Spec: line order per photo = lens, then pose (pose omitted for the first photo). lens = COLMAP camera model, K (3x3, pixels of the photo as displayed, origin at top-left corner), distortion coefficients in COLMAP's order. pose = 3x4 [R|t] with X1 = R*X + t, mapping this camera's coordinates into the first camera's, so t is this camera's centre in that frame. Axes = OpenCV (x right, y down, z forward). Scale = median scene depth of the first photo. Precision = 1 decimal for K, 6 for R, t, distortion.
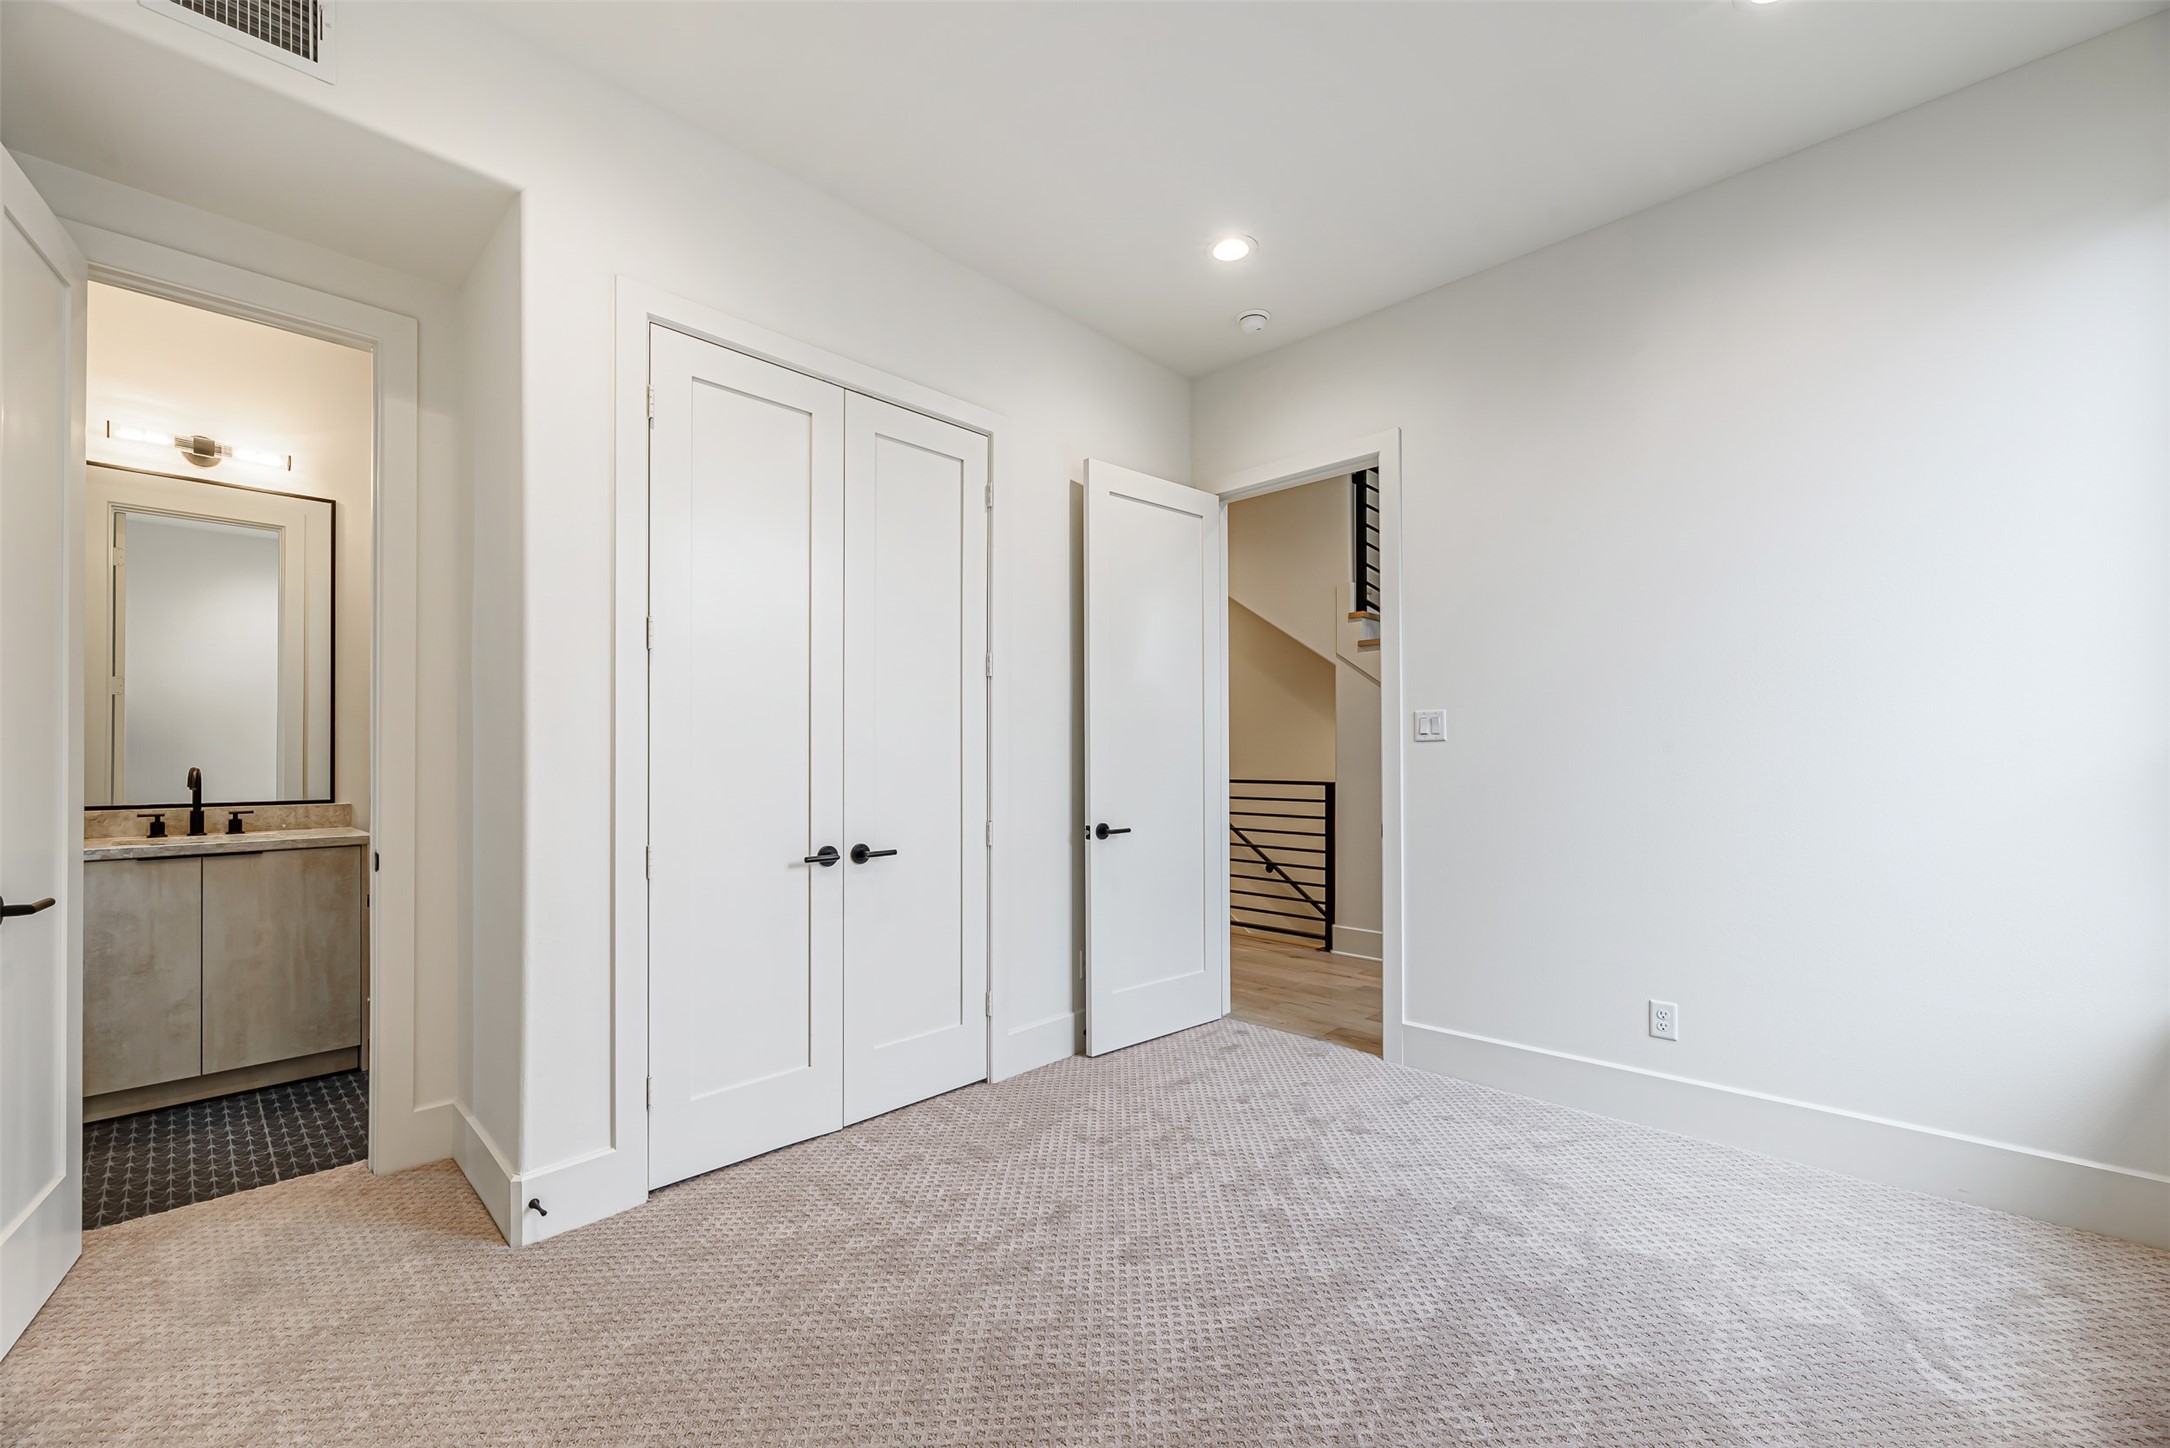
lens RADIAL K [[885.6, 0, 1086.2], [0, 885.6, 737.6], [0, 0, 1]] dist [-0.002664, -0.000021]
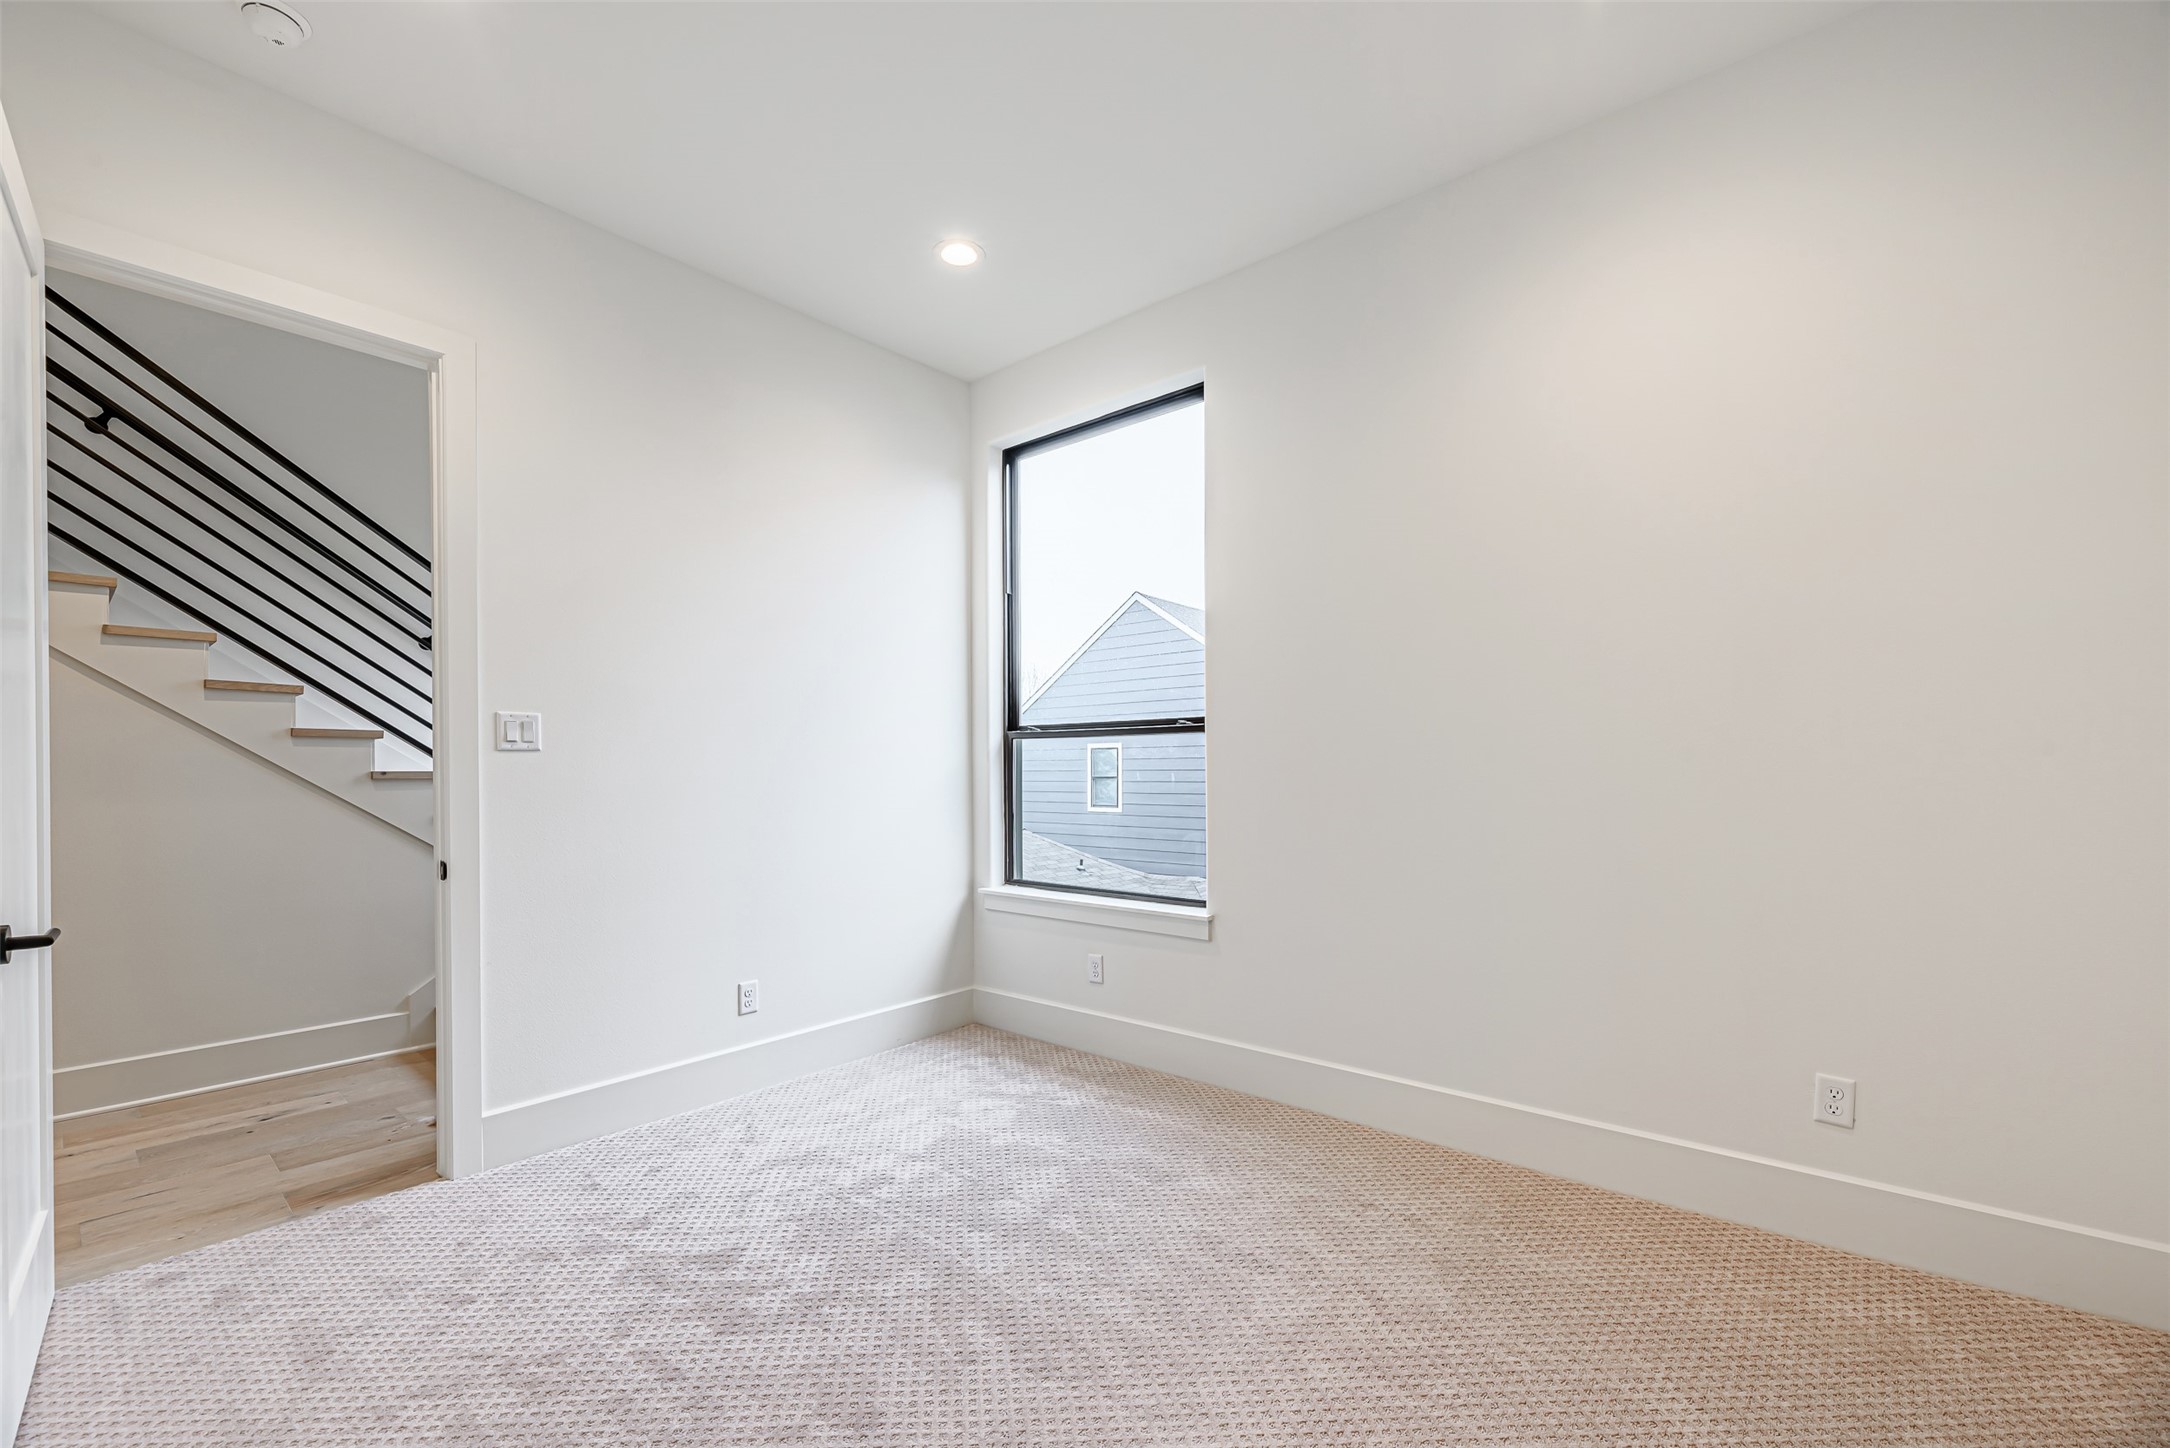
lens RADIAL K [[885.6, 0, 1099.7], [0, 885.6, 772.0], [0, 0, 1]] dist [-0.002664, -0.000021]
pose [[-0.058642, -0.003346, 0.998273, -0.528034], [-0.014526, 0.999891, 0.002498, 0.016600], [-0.998173, -0.014355, -0.058684, 0.619794]]
